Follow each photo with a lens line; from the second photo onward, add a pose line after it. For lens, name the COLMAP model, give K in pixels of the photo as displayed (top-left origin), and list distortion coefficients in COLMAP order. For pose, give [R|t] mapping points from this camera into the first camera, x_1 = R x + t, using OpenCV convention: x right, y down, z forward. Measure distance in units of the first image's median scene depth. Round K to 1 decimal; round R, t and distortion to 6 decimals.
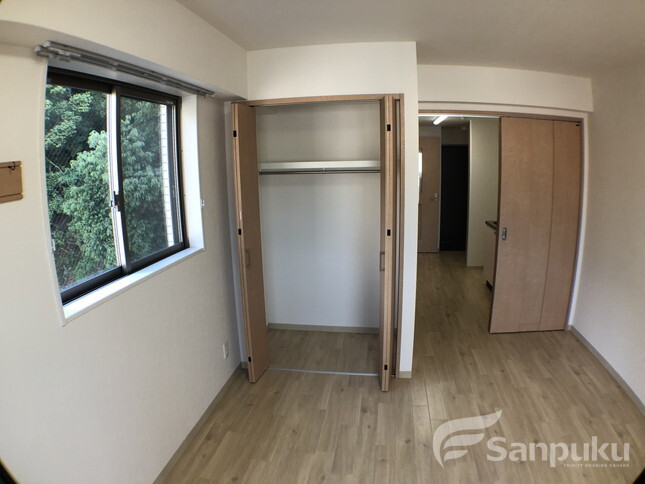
lens RADIAL K [[396.5, 0, 319.5], [0, 396.5, 244.7], [0, 0, 1]] dist [-0.303730, 0.080667]
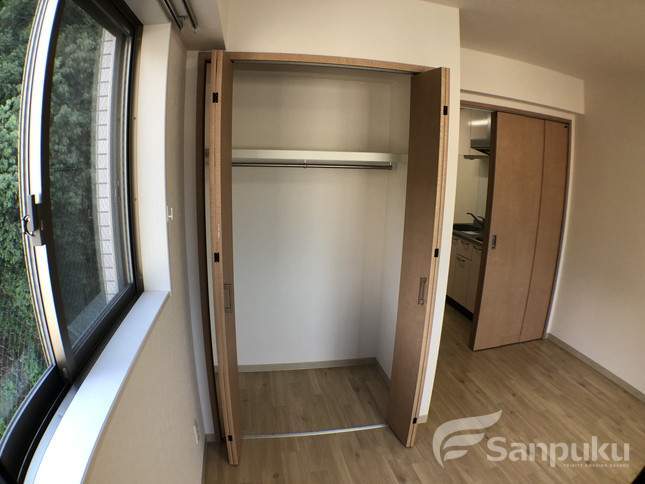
lens RADIAL K [[396.5, 0, 319.5], [0, 396.5, 244.7], [0, 0, 1]] dist [-0.303730, 0.080667]
pose [[0.940985, -0.027061, 0.337364, -0.228606], [0.022077, 0.999583, 0.018602, -0.054457], [-0.337727, -0.010056, 0.941190, 0.324524]]
